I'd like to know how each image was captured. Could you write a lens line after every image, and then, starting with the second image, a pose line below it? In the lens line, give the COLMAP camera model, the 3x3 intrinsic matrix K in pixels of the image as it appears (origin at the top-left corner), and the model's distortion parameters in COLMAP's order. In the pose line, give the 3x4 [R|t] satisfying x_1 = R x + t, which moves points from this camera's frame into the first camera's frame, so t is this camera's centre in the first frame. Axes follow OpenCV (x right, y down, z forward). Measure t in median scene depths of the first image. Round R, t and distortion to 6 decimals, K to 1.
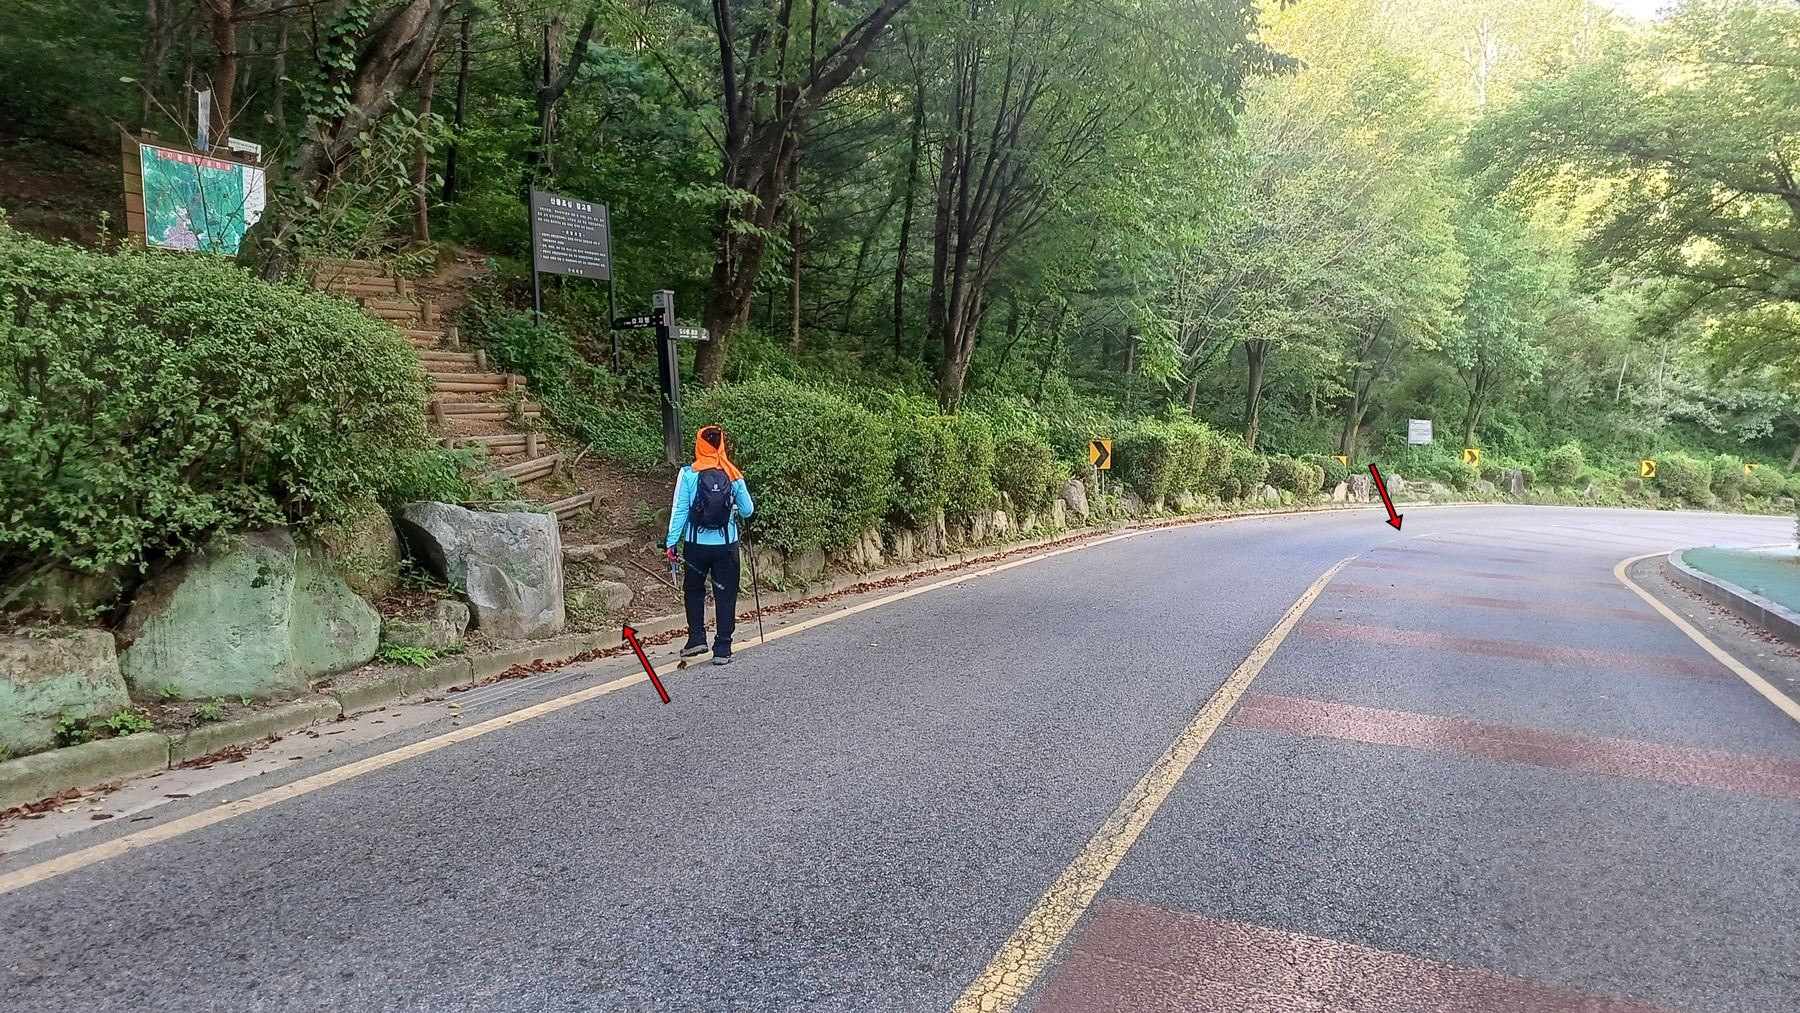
lens RADIAL K [[1213.1, 0, 902.0], [0, 1213.1, 506.4], [0, 0, 1]] dist [0.009632, 0.000100]
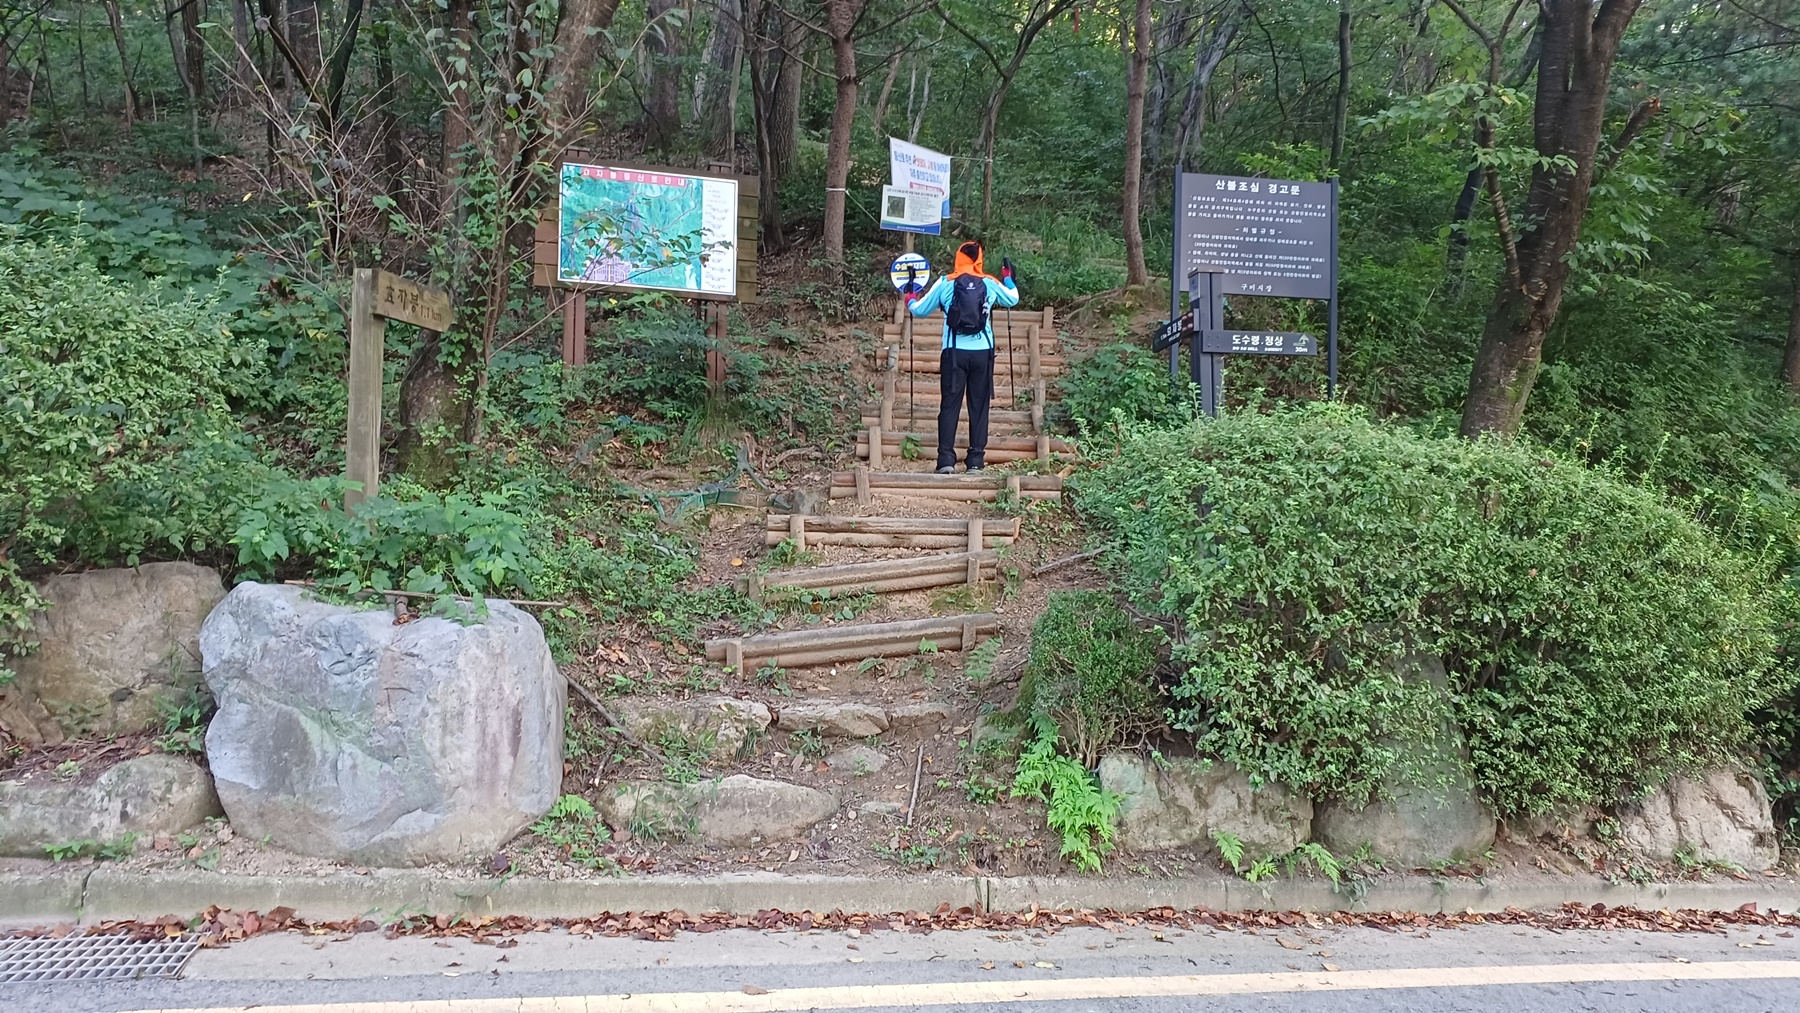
lens RADIAL K [[1213.1, 0, 896.0], [0, 1213.1, 513.7], [0, 0, 1]] dist [0.009632, 0.000100]
pose [[0.590978, 0.010046, -0.806625, 0.201692], [-0.100072, 0.993112, -0.060950, -0.024082], [0.800456, 0.116741, 0.587913, 0.704367]]
